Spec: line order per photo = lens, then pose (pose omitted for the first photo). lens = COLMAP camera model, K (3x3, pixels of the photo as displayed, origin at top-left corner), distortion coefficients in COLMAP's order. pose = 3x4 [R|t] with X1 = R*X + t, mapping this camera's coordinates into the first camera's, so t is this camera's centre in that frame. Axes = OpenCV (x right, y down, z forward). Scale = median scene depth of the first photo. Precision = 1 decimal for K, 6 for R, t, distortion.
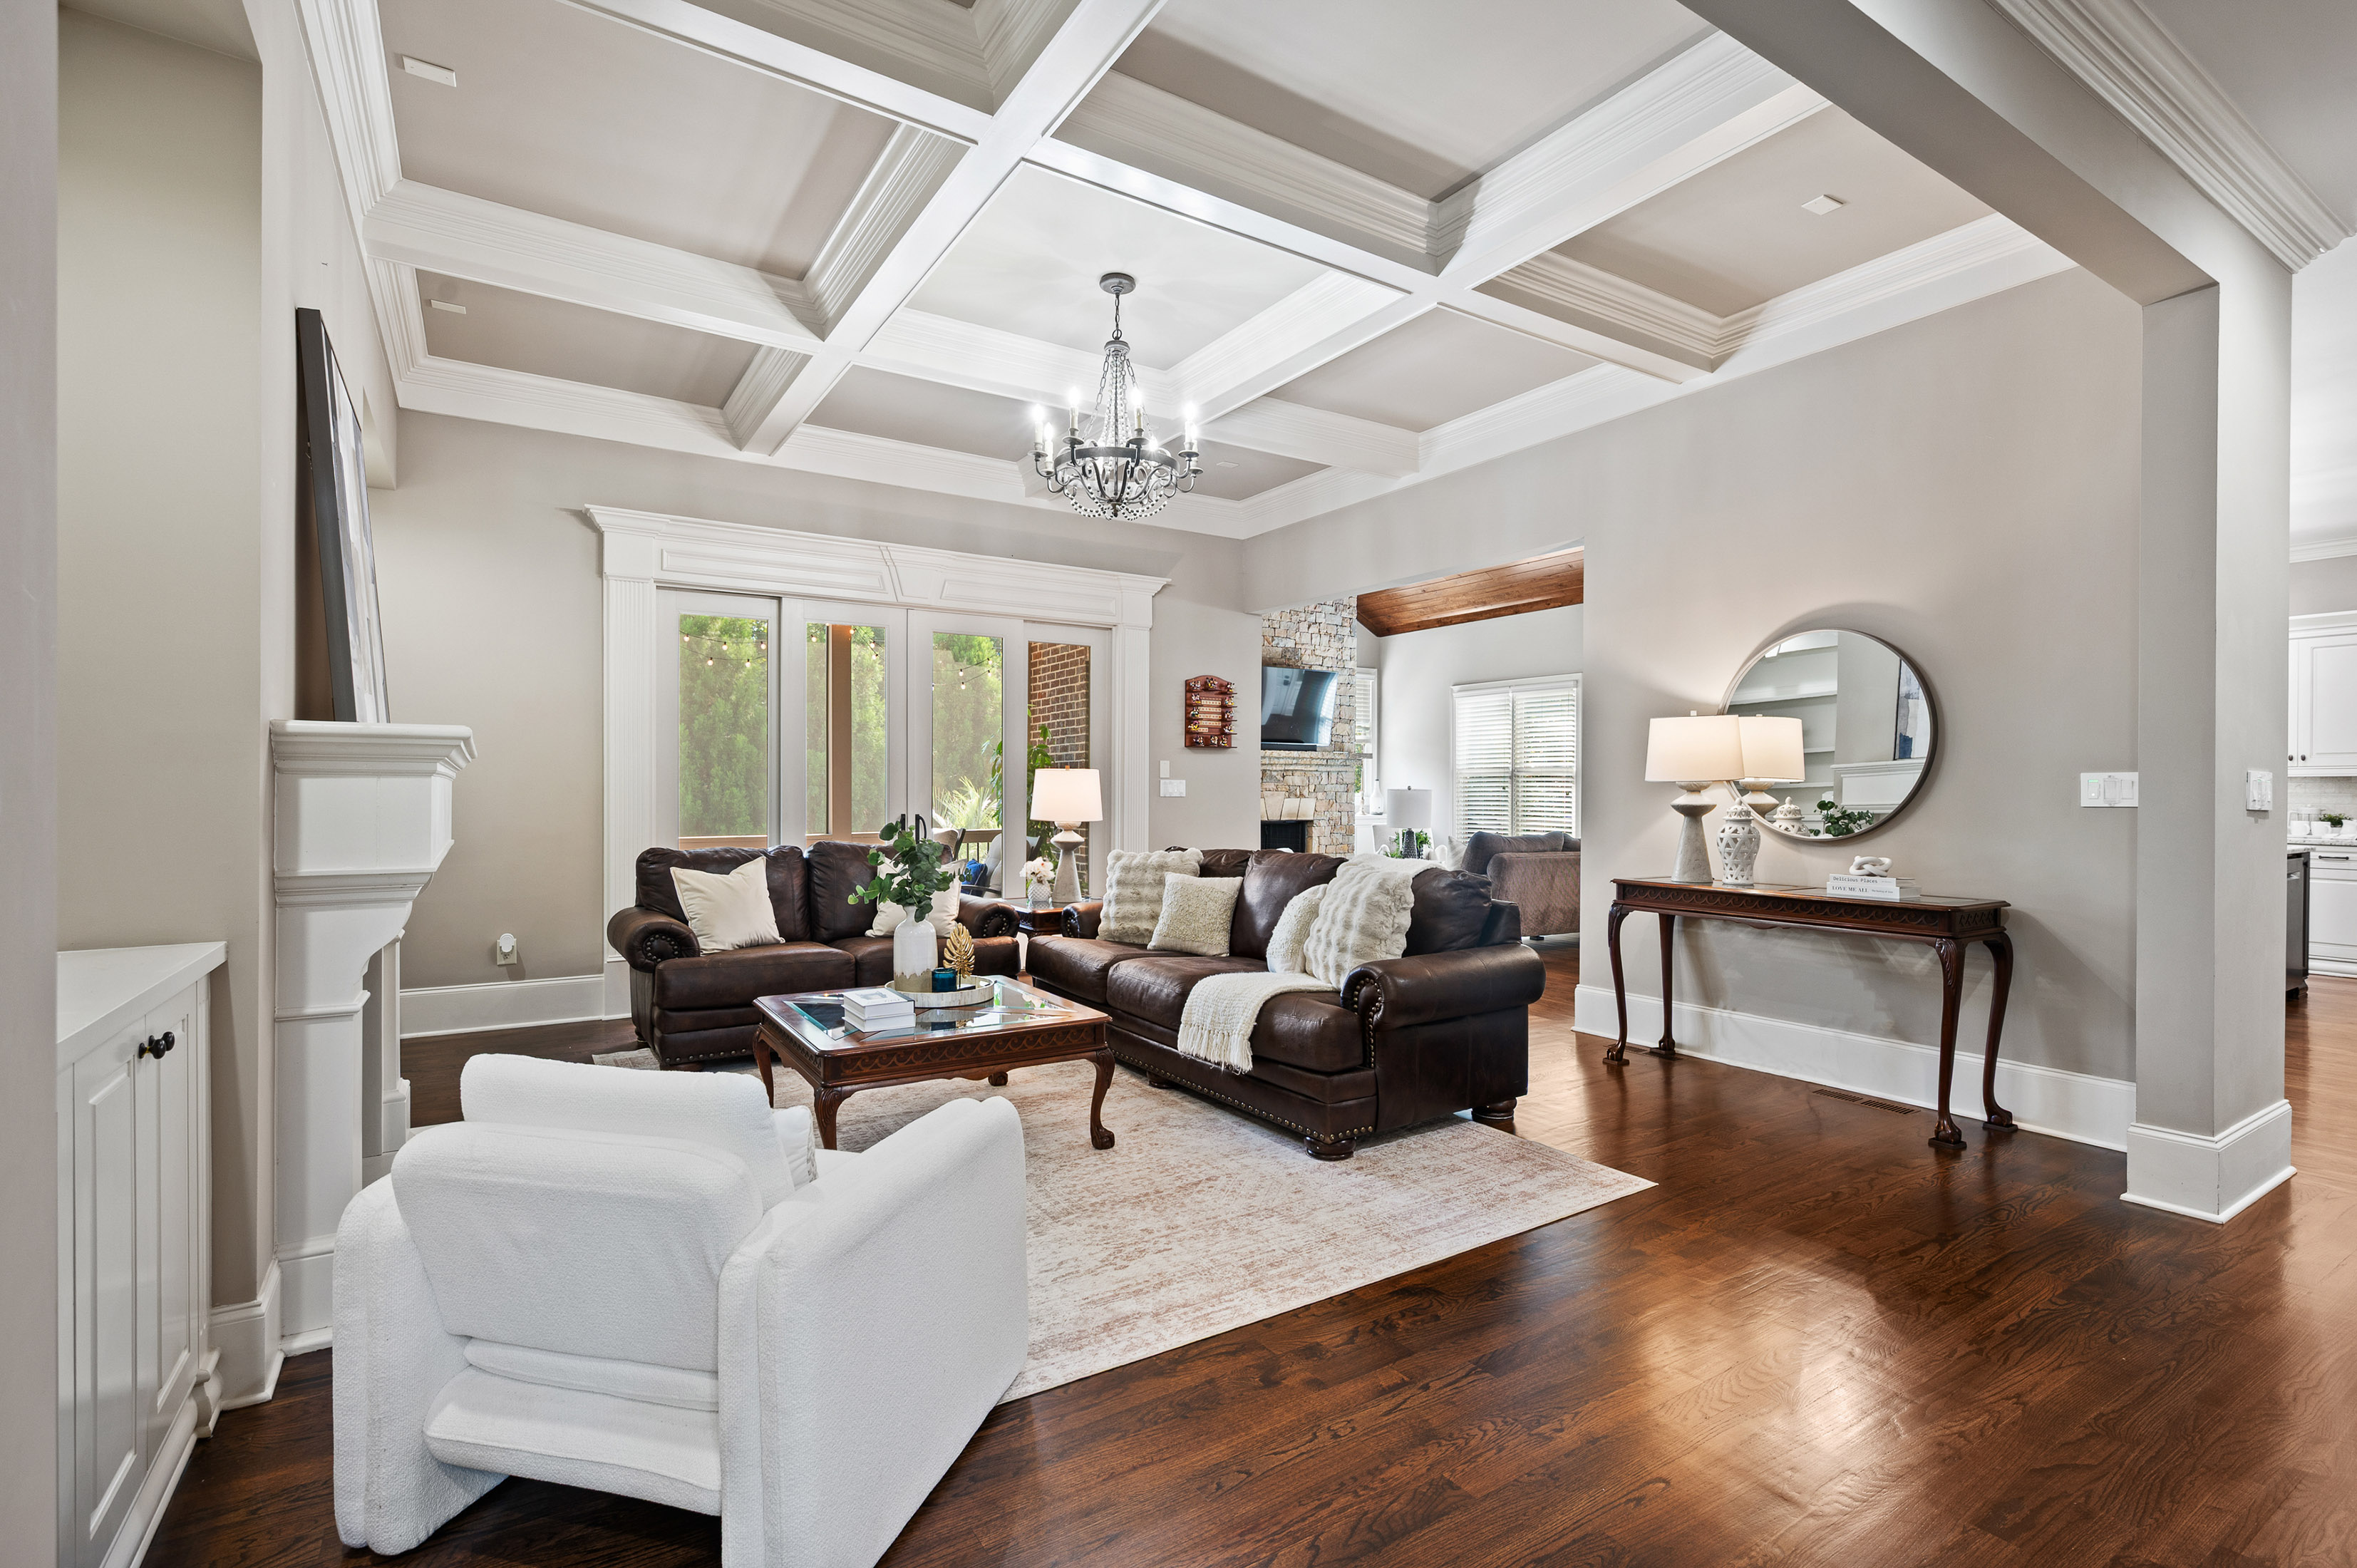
lens RADIAL K [[1086.7, 0, 1201.3], [0, 1086.7, 793.8], [0, 0, 1]] dist [-0.001095, 0.001900]
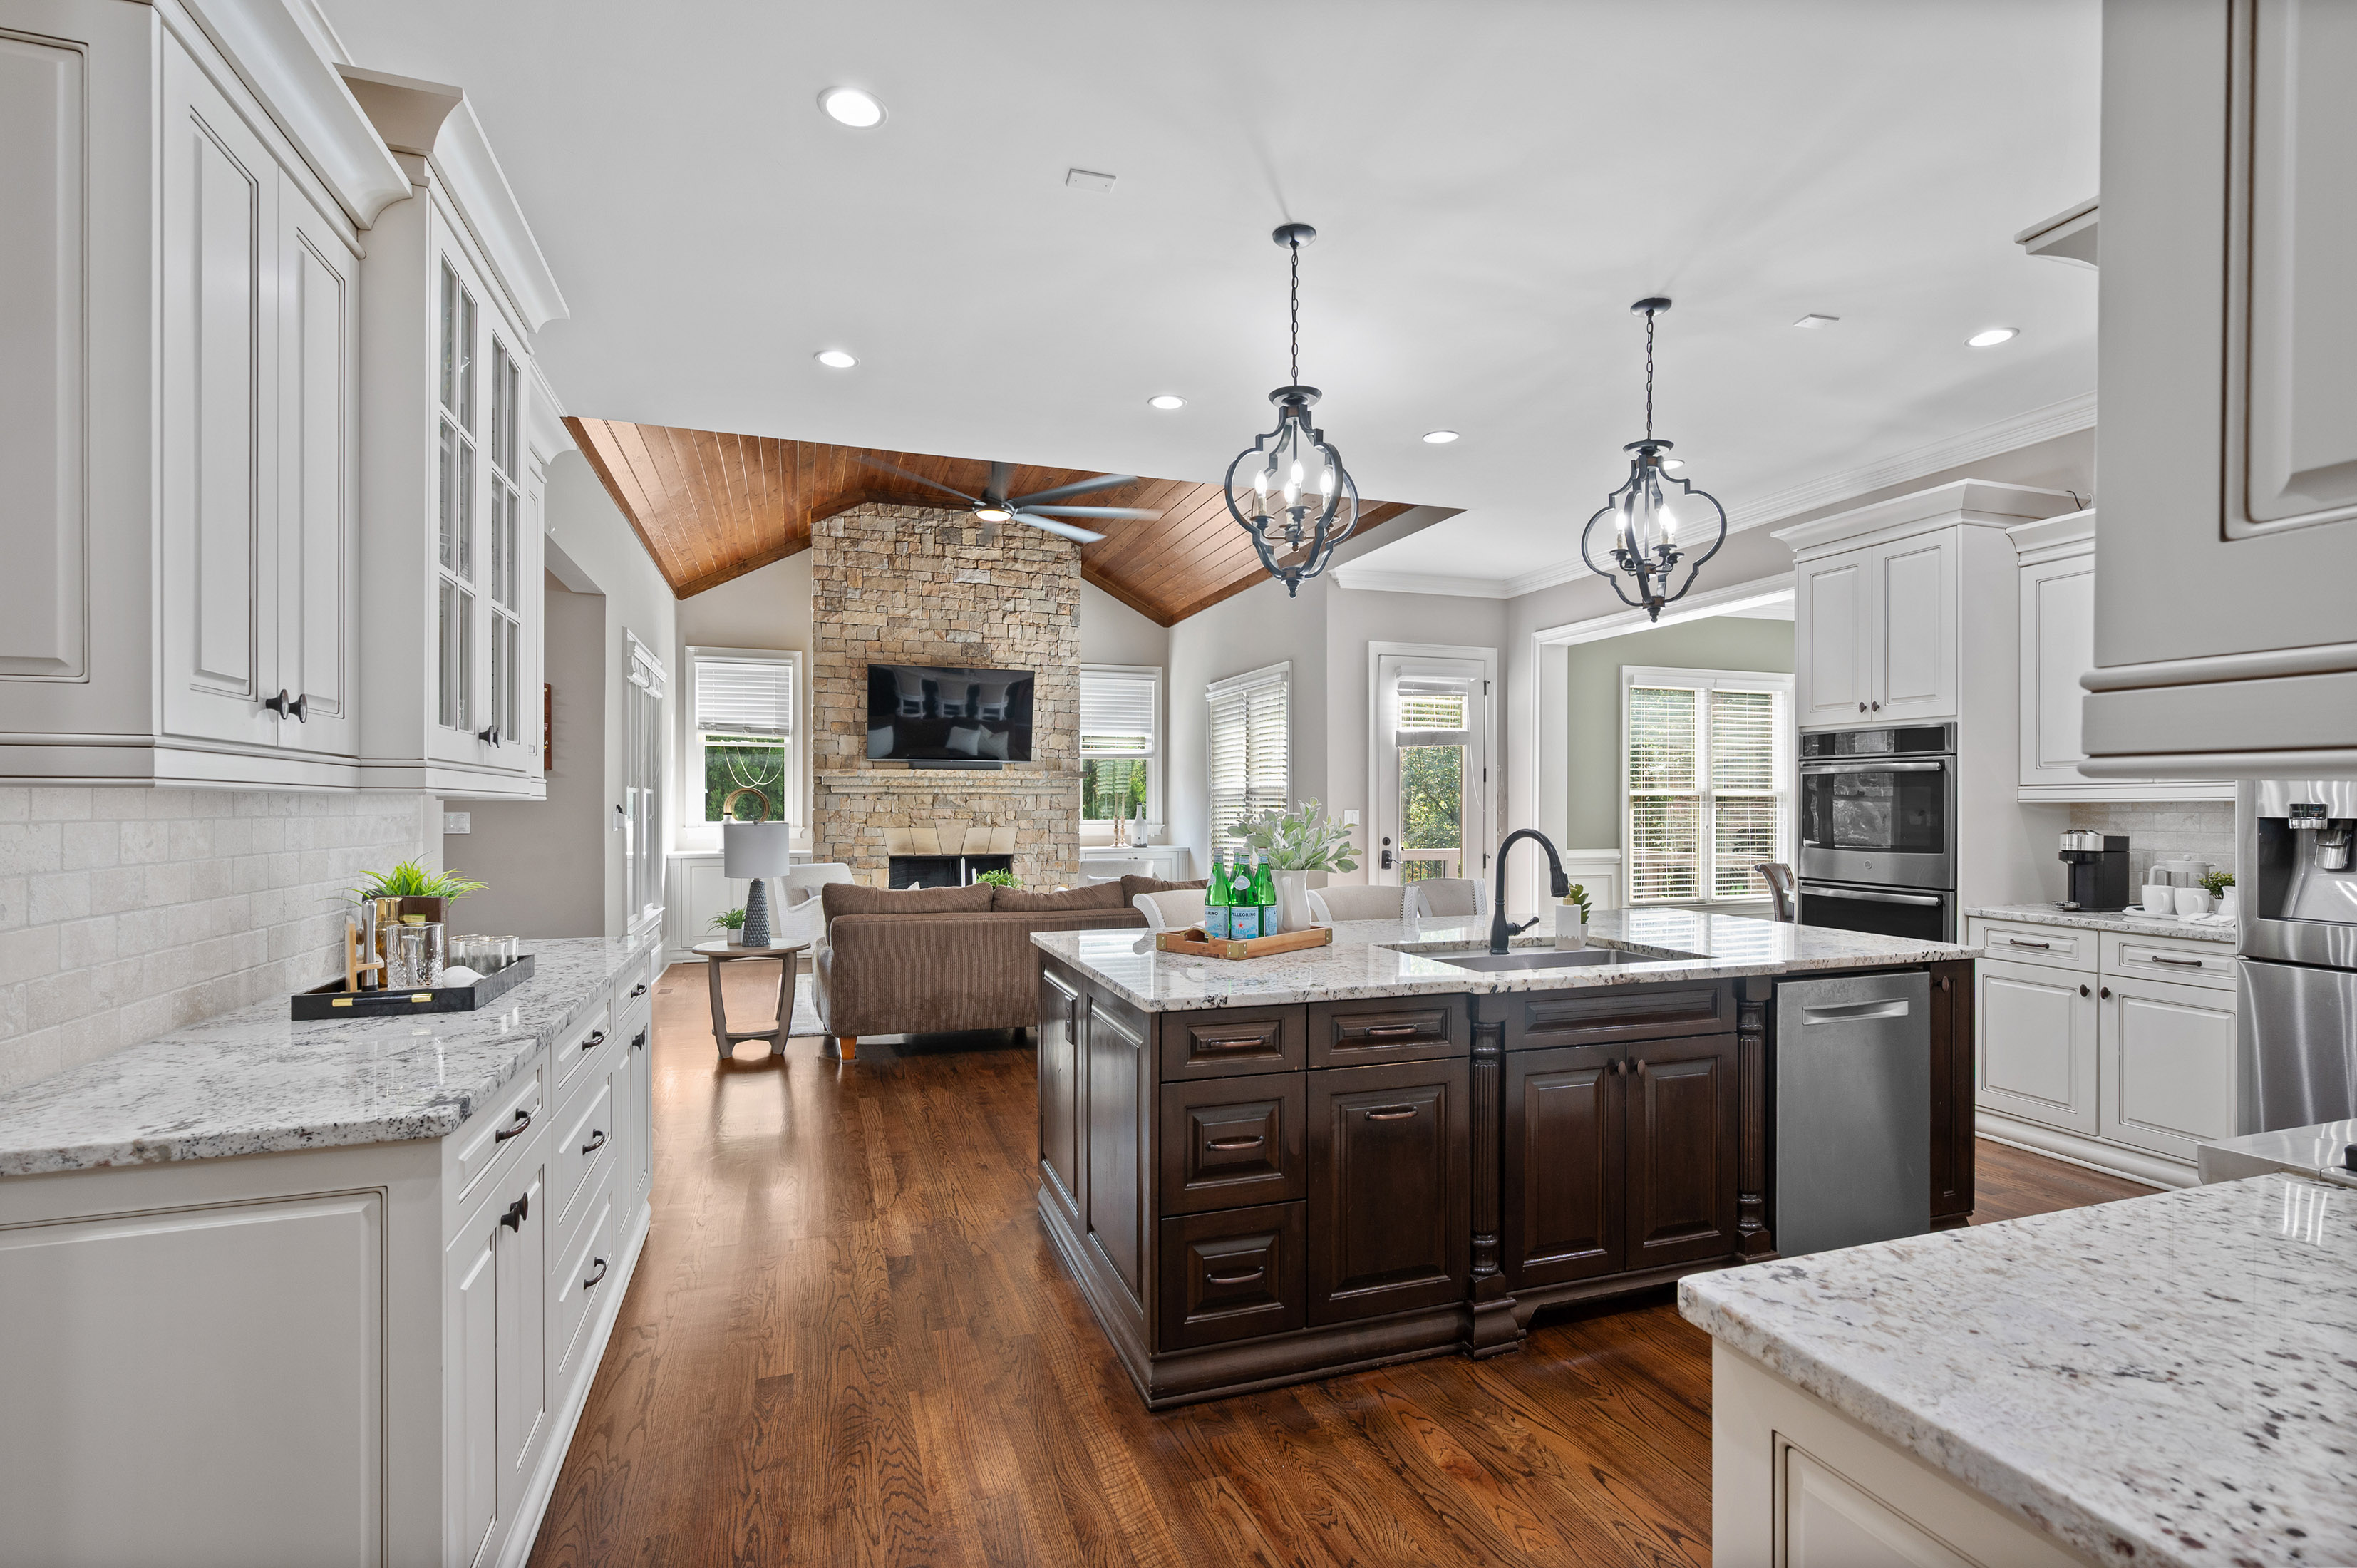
lens RADIAL K [[1086.7, 0, 1191.8], [0, 1086.7, 804.7], [0, 0, 1]] dist [-0.001095, 0.001900]
pose [[0.972529, -0.004878, -0.232732, 0.809885], [0.003454, 0.999973, -0.006529, -0.013777], [0.232757, 0.005546, 0.972519, 0.466746]]
